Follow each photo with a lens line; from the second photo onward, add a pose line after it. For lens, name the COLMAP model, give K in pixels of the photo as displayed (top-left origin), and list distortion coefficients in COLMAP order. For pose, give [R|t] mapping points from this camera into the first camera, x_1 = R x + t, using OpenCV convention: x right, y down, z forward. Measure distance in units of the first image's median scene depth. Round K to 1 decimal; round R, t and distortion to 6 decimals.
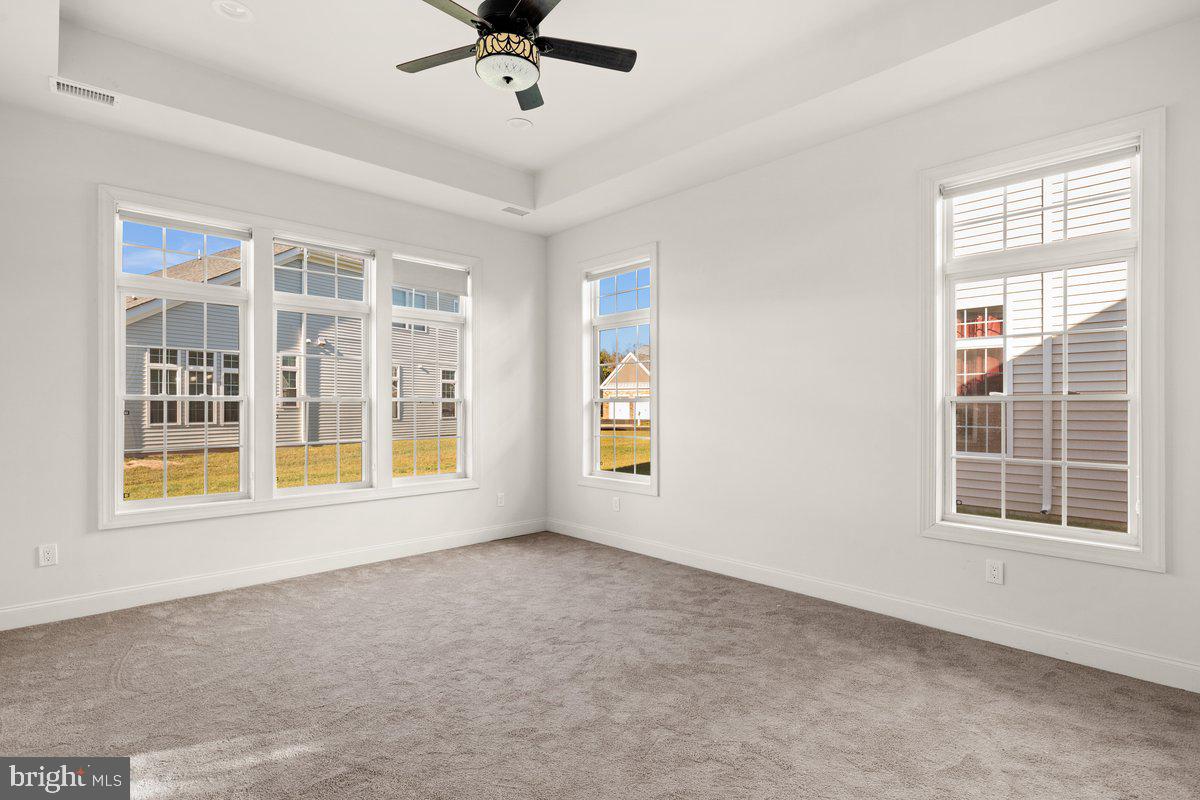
lens RADIAL K [[579.2, 0, 593.8], [0, 579.2, 403.0], [0, 0, 1]] dist [0.003358, -0.000628]
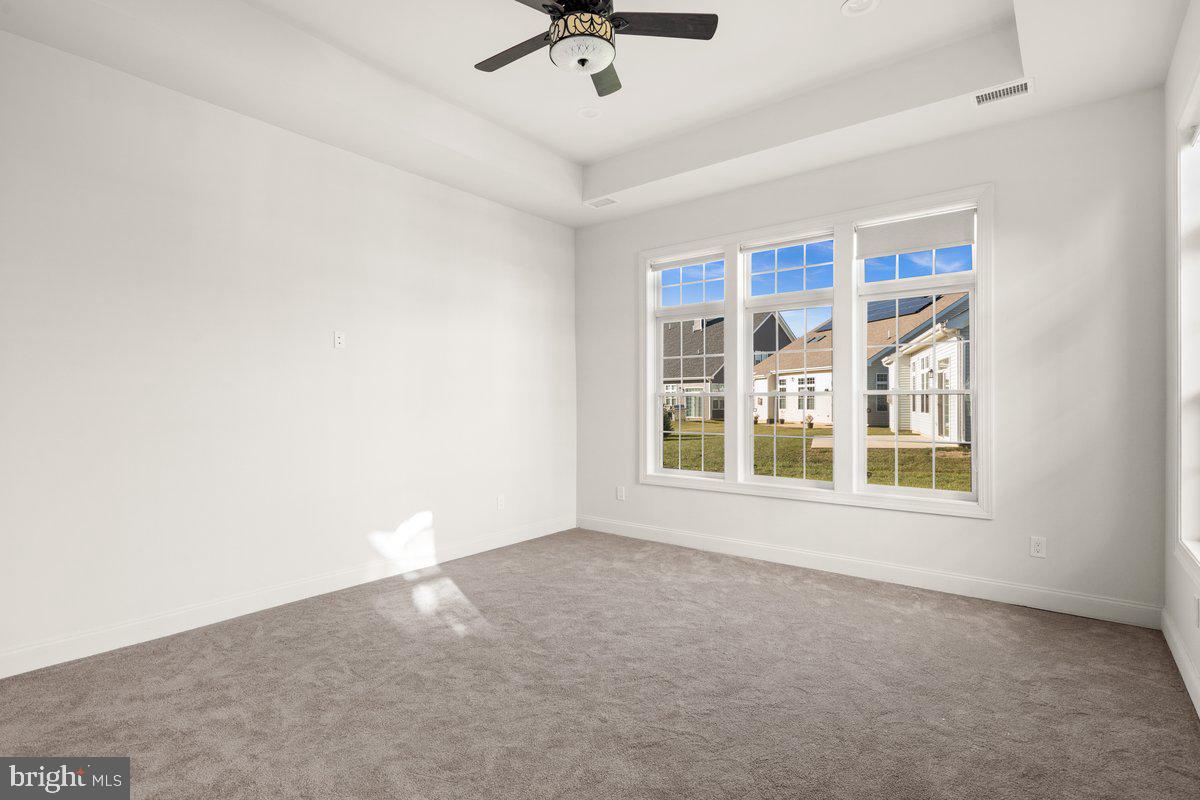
lens RADIAL K [[579.2, 0, 597.6], [0, 579.2, 404.6], [0, 0, 1]] dist [0.003358, -0.000628]
pose [[0.156787, 0.007865, -0.987601, 0.373707], [0.010602, 0.999897, 0.009647, -0.000601], [0.987576, -0.011983, 0.156687, 0.404153]]
